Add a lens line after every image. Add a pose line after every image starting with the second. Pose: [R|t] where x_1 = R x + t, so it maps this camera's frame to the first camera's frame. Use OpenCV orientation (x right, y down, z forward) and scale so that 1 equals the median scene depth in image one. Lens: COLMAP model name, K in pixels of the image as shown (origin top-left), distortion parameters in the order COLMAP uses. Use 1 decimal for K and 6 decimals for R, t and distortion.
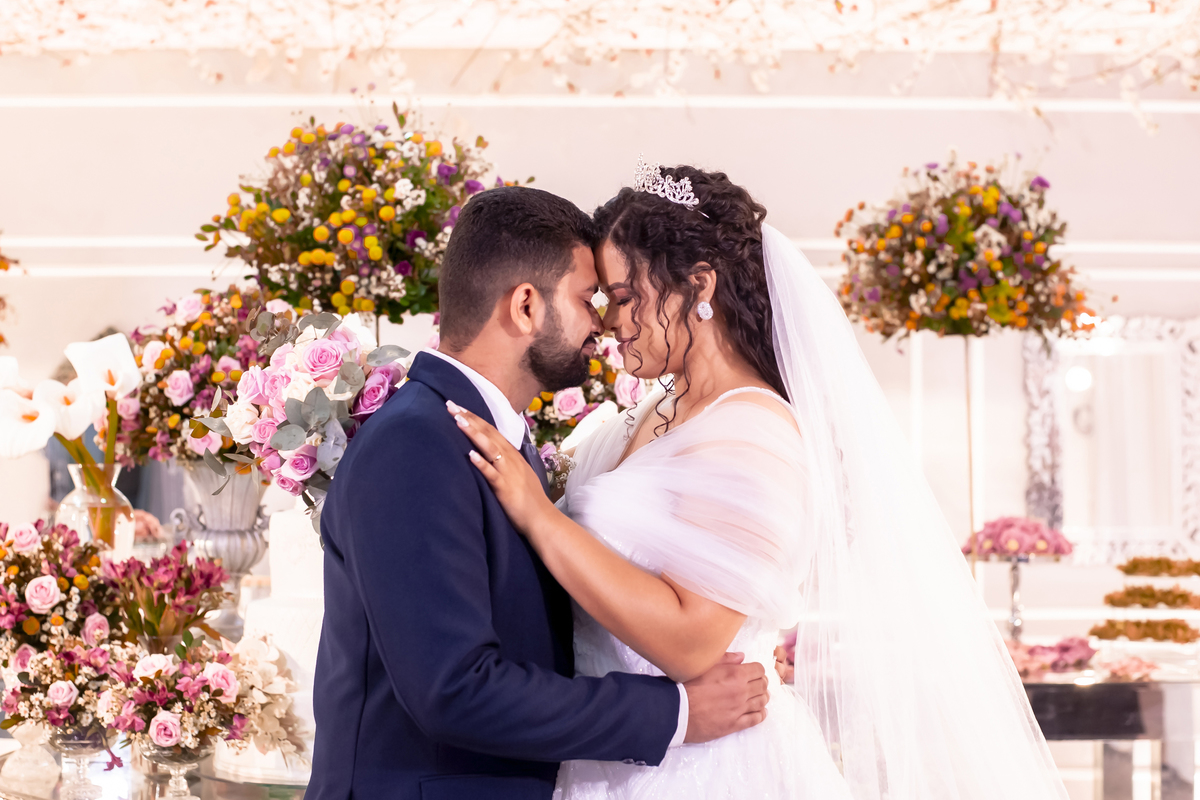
lens RADIAL K [[2174.9, 0, 567.9], [0, 2174.9, 329.2], [0, 0, 1]] dist [-0.103872, 0.000000]
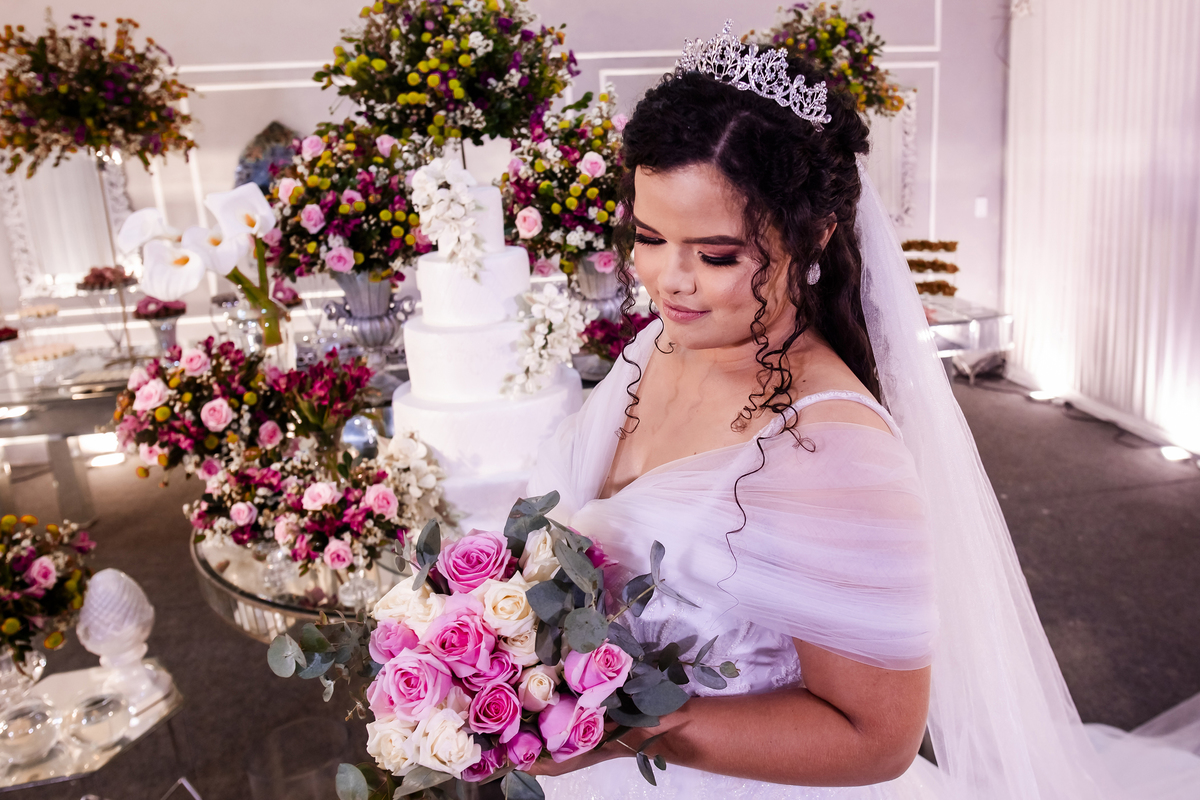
lens RADIAL K [[901.4, 0, 689.3], [0, 901.4, 360.0], [0, 0, 1]] dist [-0.039201, 0.019340]
pose [[0.981817, -0.087204, 0.168617, -0.056039], [0.031345, 0.950523, 0.309069, -0.043238], [-0.187226, -0.298164, 0.935973, 0.417204]]
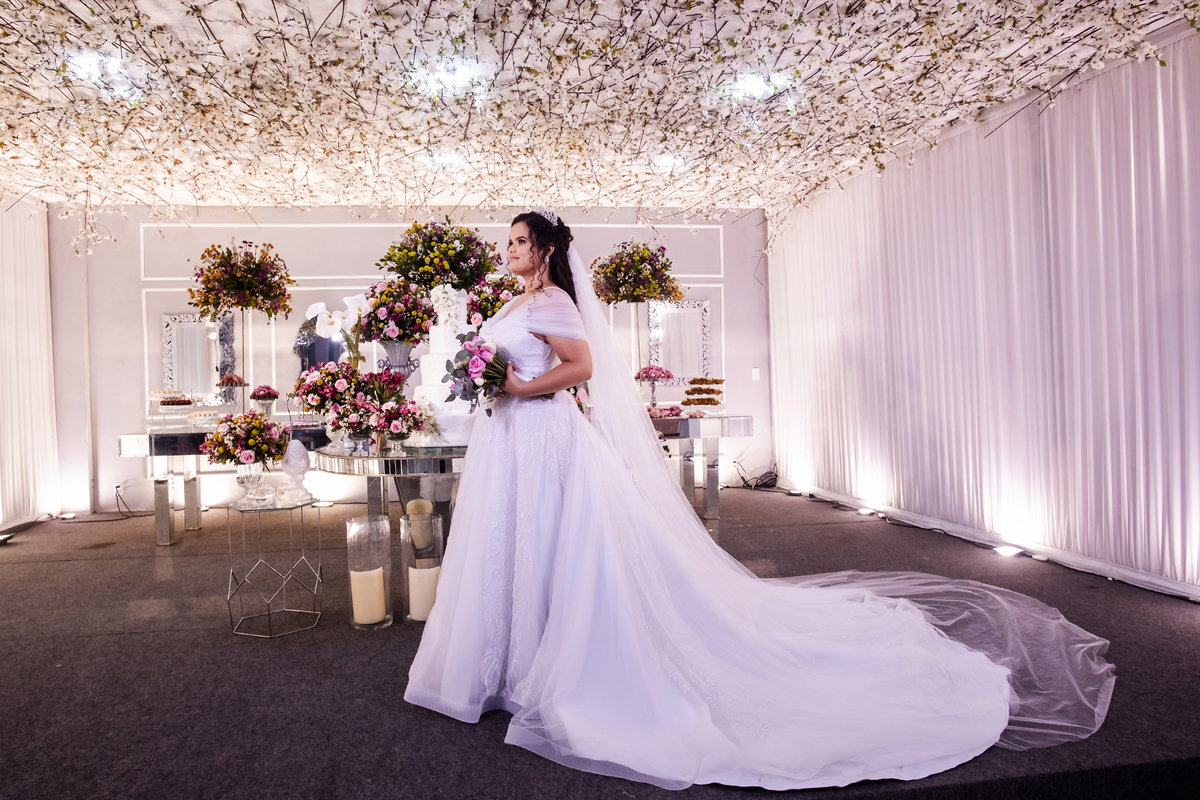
lens RADIAL K [[785.3, 0, 544.5], [0, 785.3, 388.5], [0, 0, 1]] dist [-0.040154, 0.018649]
pose [[0.991749, -0.027326, 0.125248, -0.092062], [0.017990, 0.997015, 0.075078, 0.046720], [-0.126926, -0.072205, 0.989281, -0.032113]]
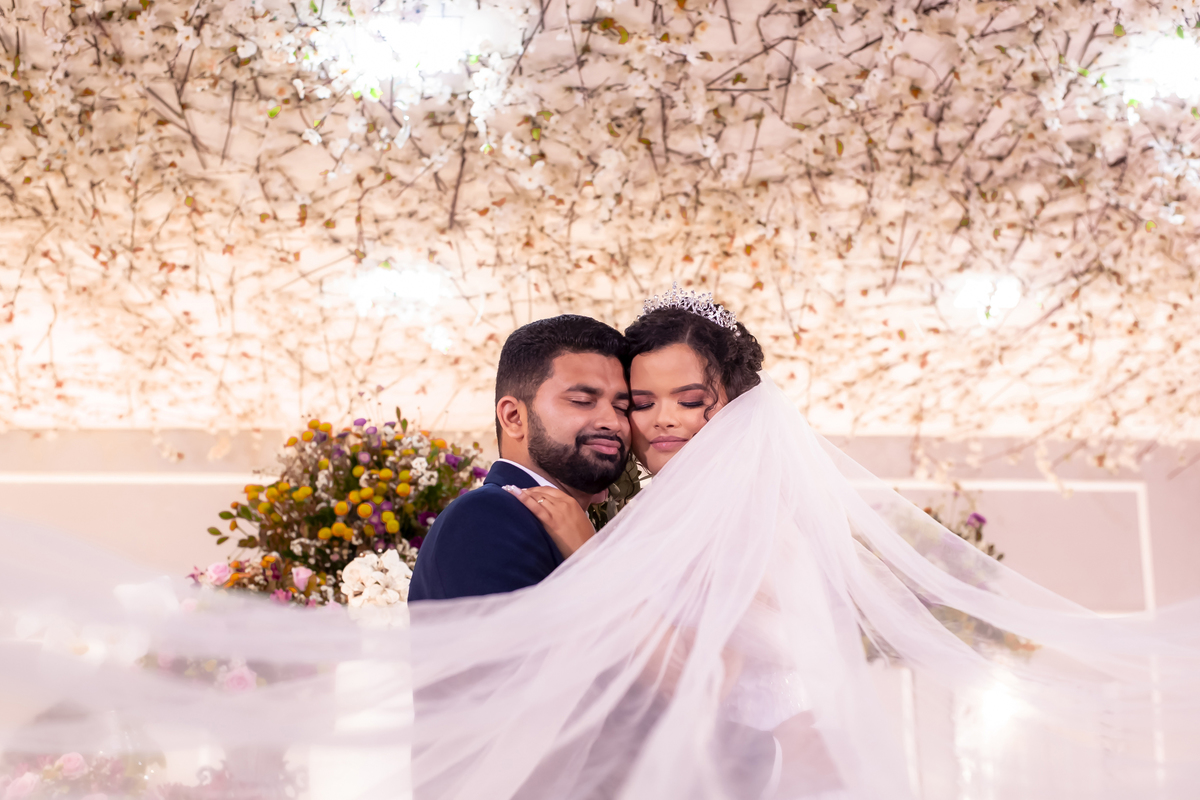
lens RADIAL K [[2174.9, 0, 582.1], [0, 2174.9, 447.7], [0, 0, 1]] dist [-0.103872, 0.000000]
pose [[0.997014, 0.004245, 0.077100, -0.075805], [0.010775, 0.981070, -0.193351, 0.130273], [-0.076462, 0.193605, 0.978096, -0.056712]]
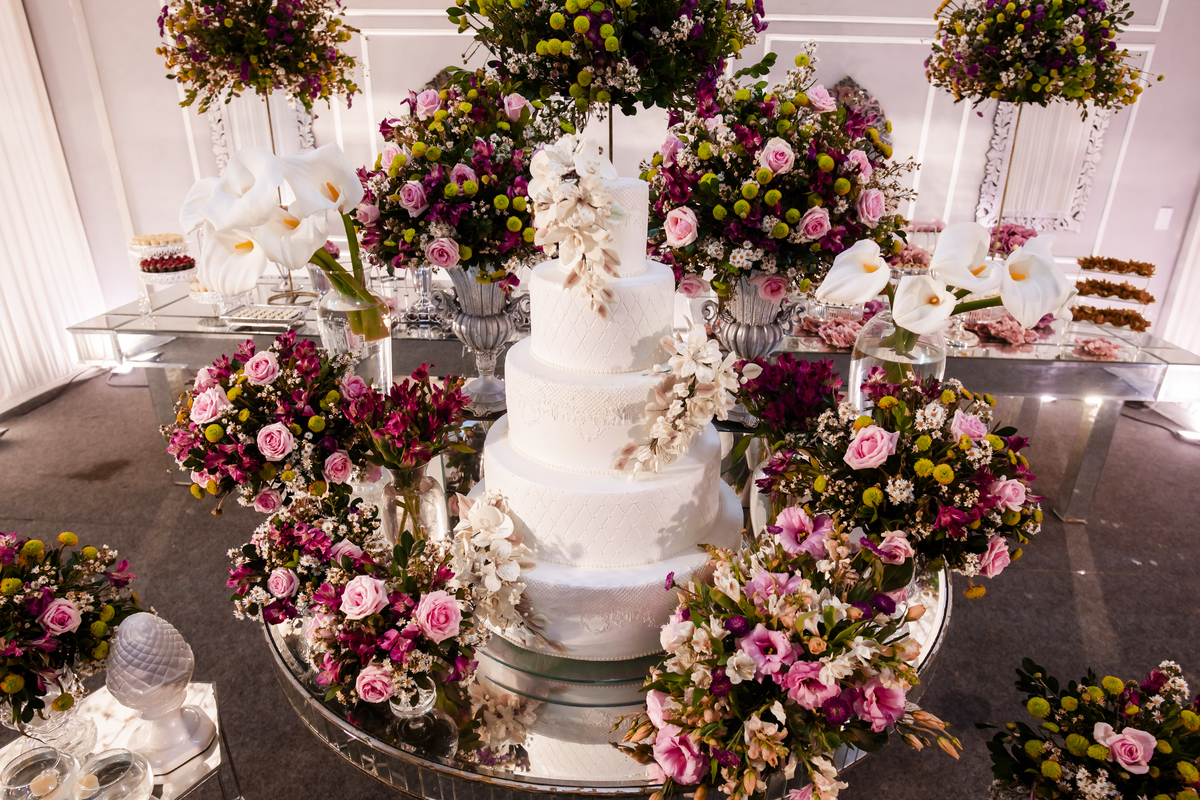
lens RADIAL K [[731.3, 0, 616.0], [0, 731.3, 411.0], [0, 0, 1]] dist [-0.034574, 0.012489]
pose [[0.997872, 0.039681, -0.051741, -0.060699], [-0.011862, 0.890738, 0.454363, -0.034841], [0.064117, -0.452782, 0.889313, 0.608229]]
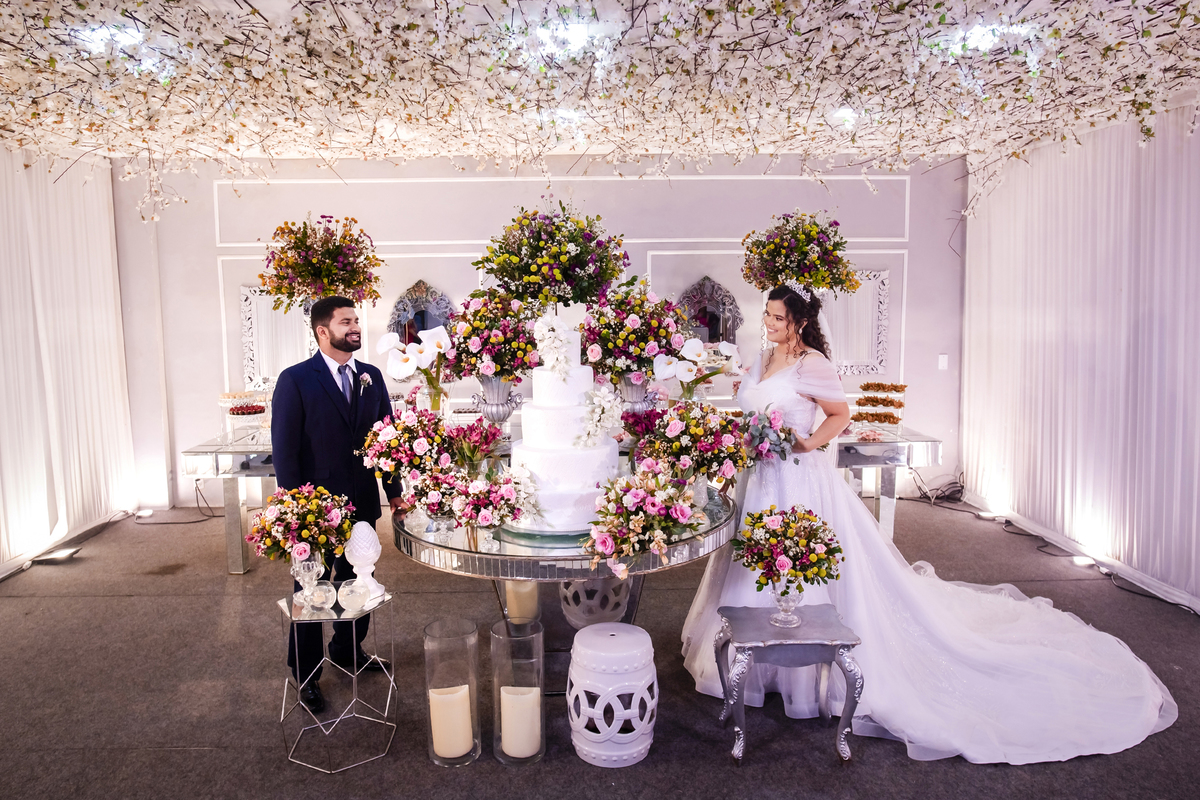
lens RADIAL K [[848.6, 0, 585.5], [0, 848.6, 375.3], [0, 0, 1]] dist [-0.042325, 0.022901]
pose [[0.999849, -0.014005, 0.010287, -0.069322], [0.012085, 0.985797, 0.167508, -0.077889], [-0.012487, -0.167359, 0.985817, 0.129030]]
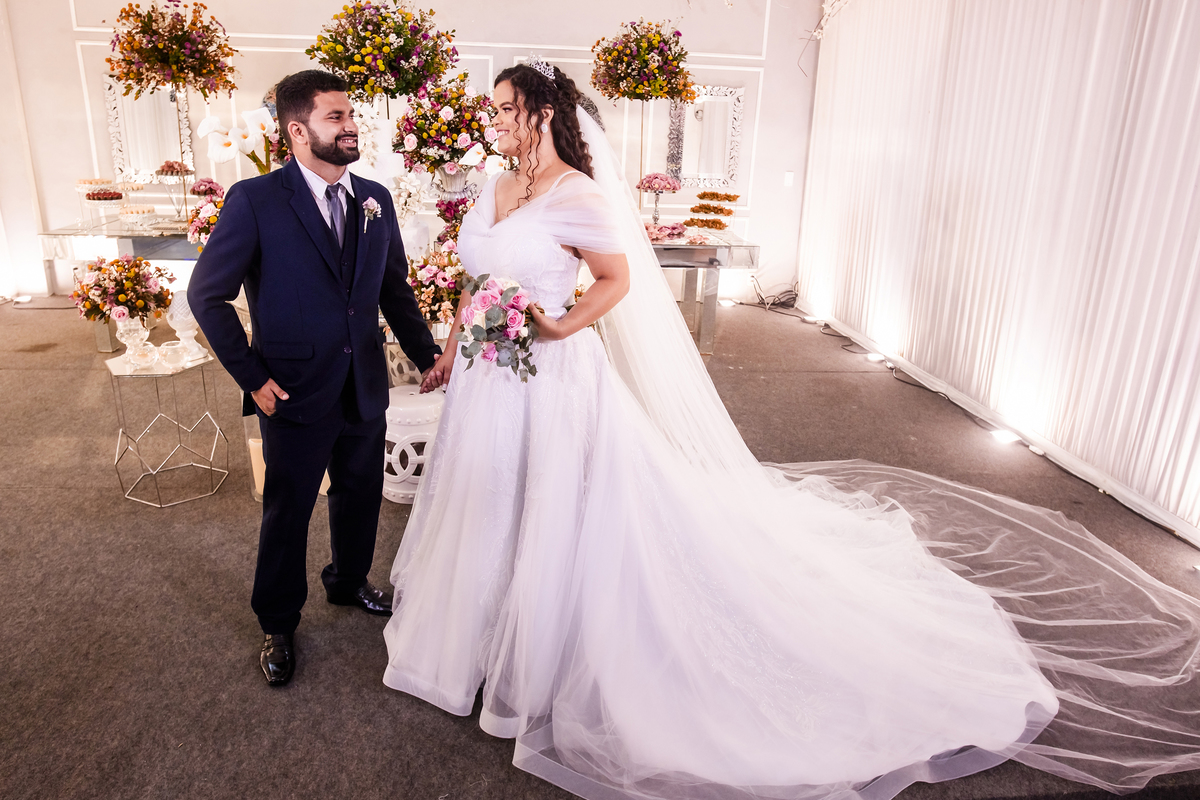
lens RADIAL K [[810.7, 0, 587.9], [0, 810.7, 368.7], [0, 0, 1]] dist [-0.038526, 0.017240]
pose [[0.995376, 0.003187, 0.096006, 0.046471], [-0.038315, 0.929674, 0.366386, -0.057482], [-0.088087, -0.368370, 0.925497, 0.071696]]
